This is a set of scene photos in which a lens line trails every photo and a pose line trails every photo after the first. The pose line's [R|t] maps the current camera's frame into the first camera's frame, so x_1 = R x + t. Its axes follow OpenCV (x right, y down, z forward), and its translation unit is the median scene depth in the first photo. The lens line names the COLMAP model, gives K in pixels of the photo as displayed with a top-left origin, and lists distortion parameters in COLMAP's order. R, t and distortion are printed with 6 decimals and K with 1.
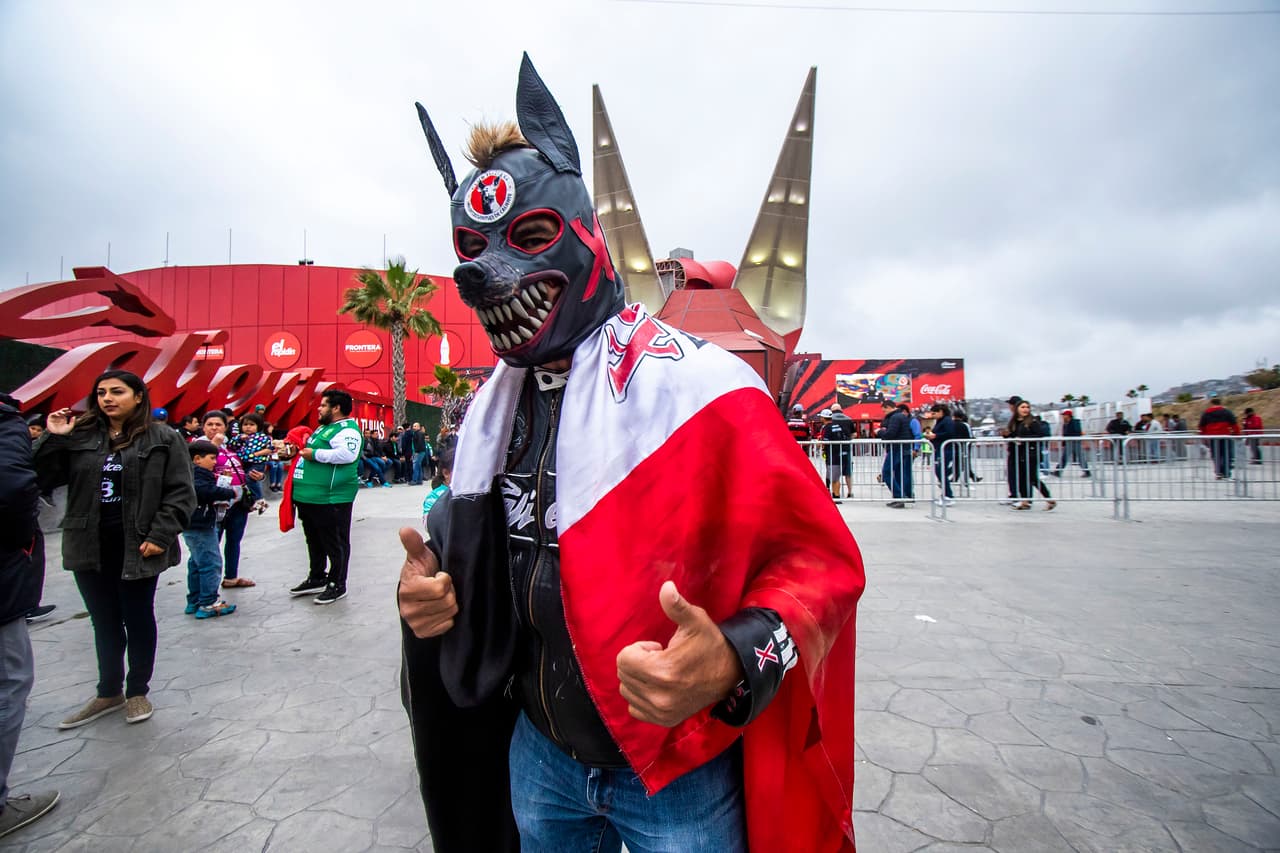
lens RADIAL K [[581.2, 0, 636.6], [0, 581.2, 431.5], [0, 0, 1]] dist [-0.020567, 0.001910]
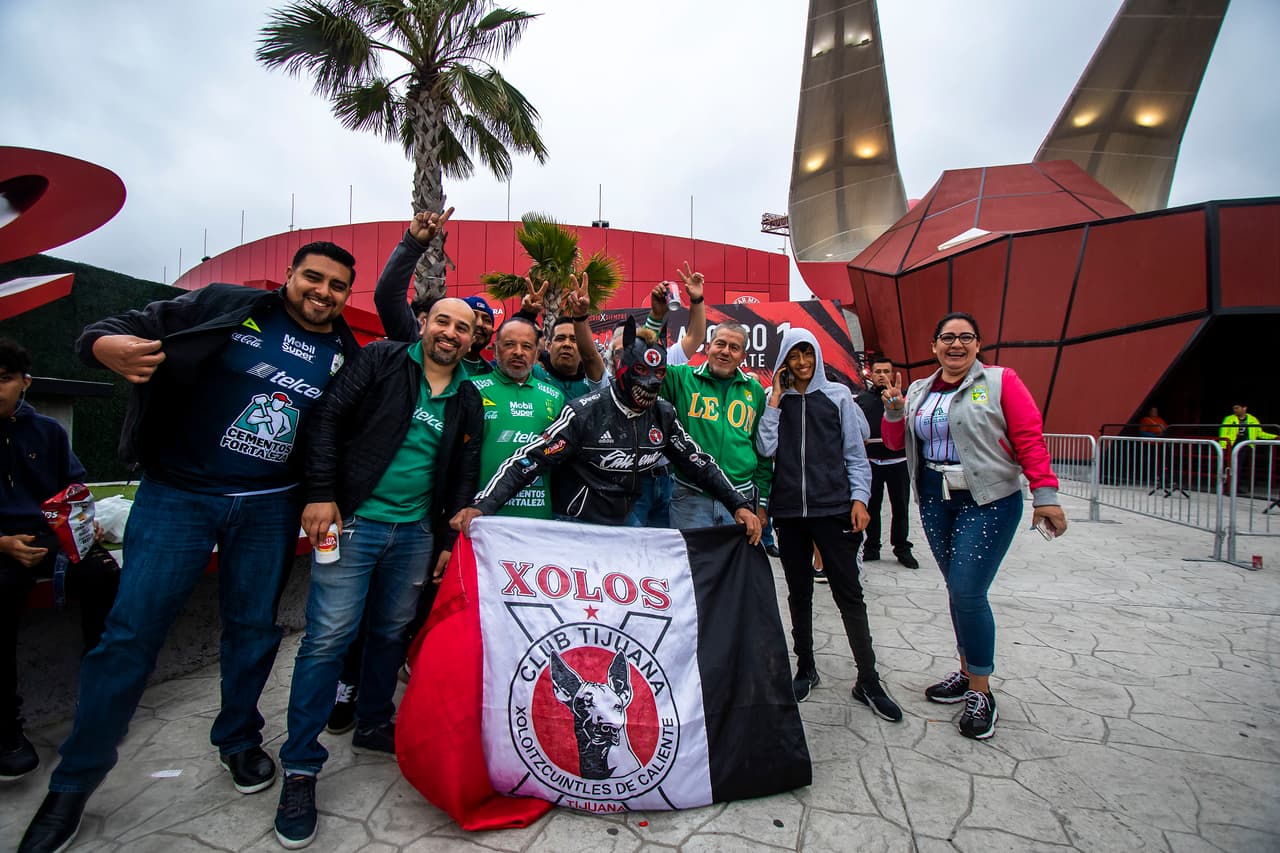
lens RADIAL K [[581.2, 0, 640.9], [0, 581.2, 430.2], [0, 0, 1]] dist [-0.020567, 0.001910]
pose [[0.977536, 0.020328, -0.209788, -0.111438], [-0.014280, 0.999439, 0.030304, 0.003987], [0.210286, -0.026627, 0.977277, 0.374307]]
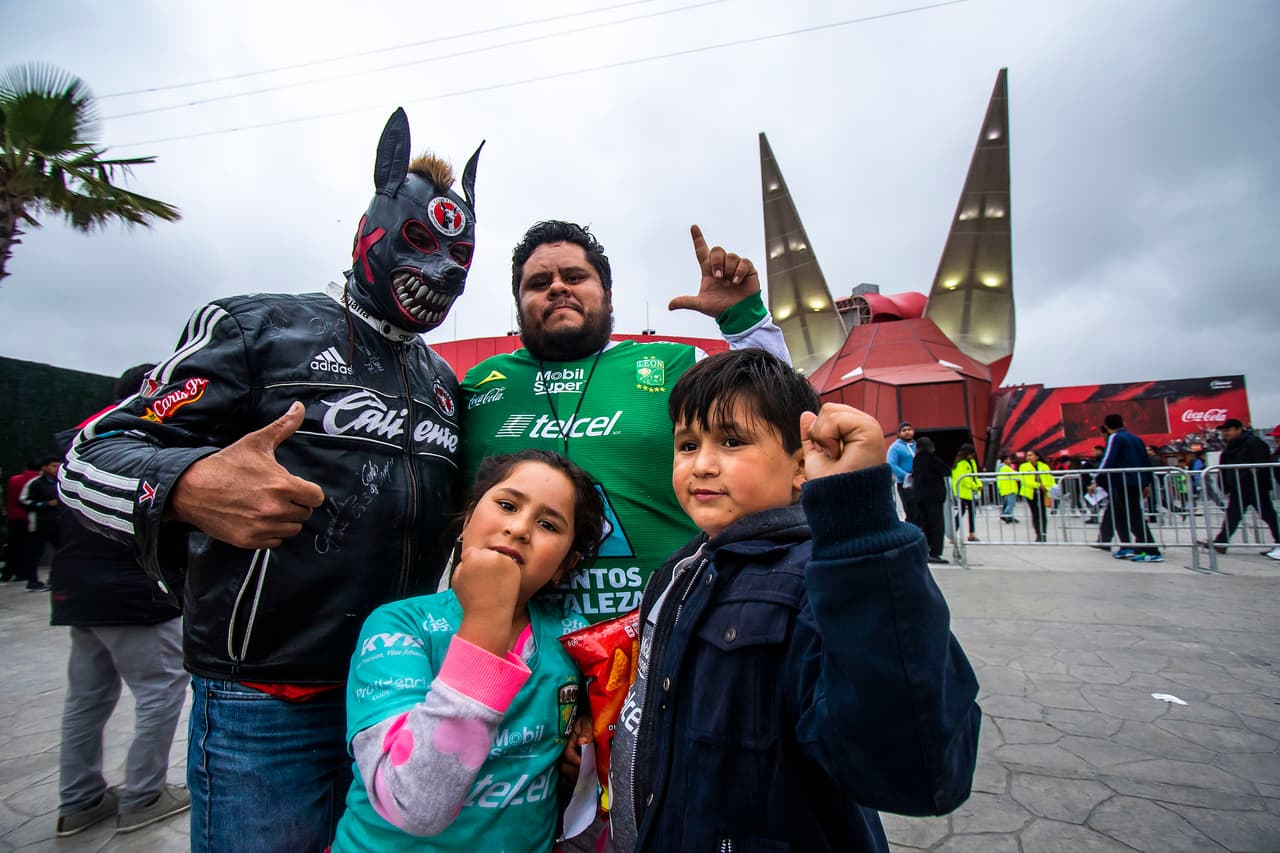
lens RADIAL K [[581.2, 0, 641.3], [0, 581.2, 430.5], [0, 0, 1]] dist [-0.020567, 0.001910]
pose [[0.952353, -0.041826, -0.302118, 0.010370], [0.016013, 0.996043, -0.087418, 0.004420], [0.304578, 0.078415, 0.949254, 0.010441]]
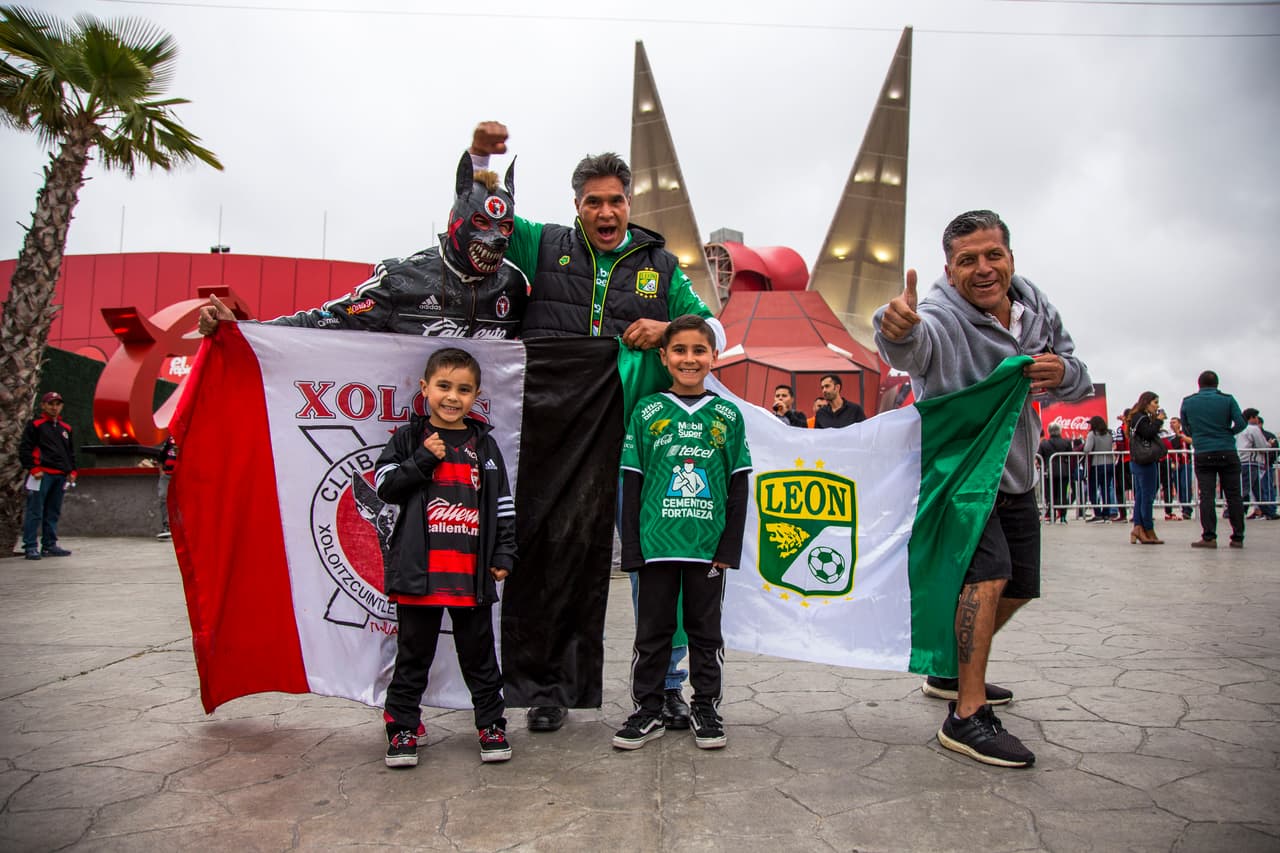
lens RADIAL K [[872.1, 0, 646.0], [0, 872.1, 435.9], [0, 0, 1]] dist [-0.108335, 0.036500]
pose [[0.999984, 0.005581, 0.000478, -0.051625], [-0.005541, 0.998049, -0.062182, 0.018164], [-0.000825, 0.062179, 0.998065, -0.131971]]
